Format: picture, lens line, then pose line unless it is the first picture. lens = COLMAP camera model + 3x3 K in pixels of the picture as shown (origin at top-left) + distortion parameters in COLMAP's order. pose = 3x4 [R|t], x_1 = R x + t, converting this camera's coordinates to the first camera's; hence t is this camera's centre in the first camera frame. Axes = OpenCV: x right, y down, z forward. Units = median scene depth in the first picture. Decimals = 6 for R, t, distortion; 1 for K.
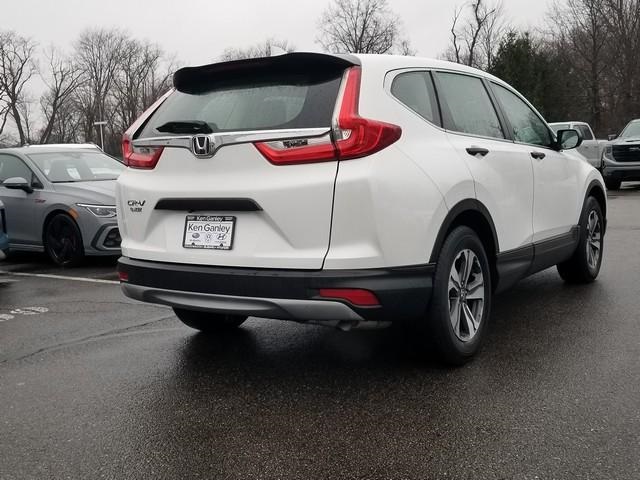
lens RADIAL K [[522.8, 0, 357.3], [0, 522.8, 224.7], [0, 0, 1]] dist [0.069208, -0.138500]
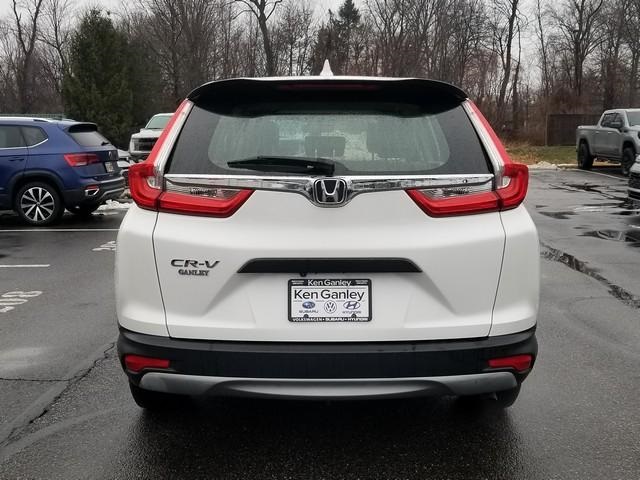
lens RADIAL K [[522.8, 0, 320.8], [0, 522.8, 239.9], [0, 0, 1]] dist [0.069208, -0.138500]
pose [[0.906075, -0.034560, 0.421704, -0.626618], [0.028079, 0.999373, 0.021571, -0.093623], [-0.422185, -0.007704, 0.906477, 0.296398]]
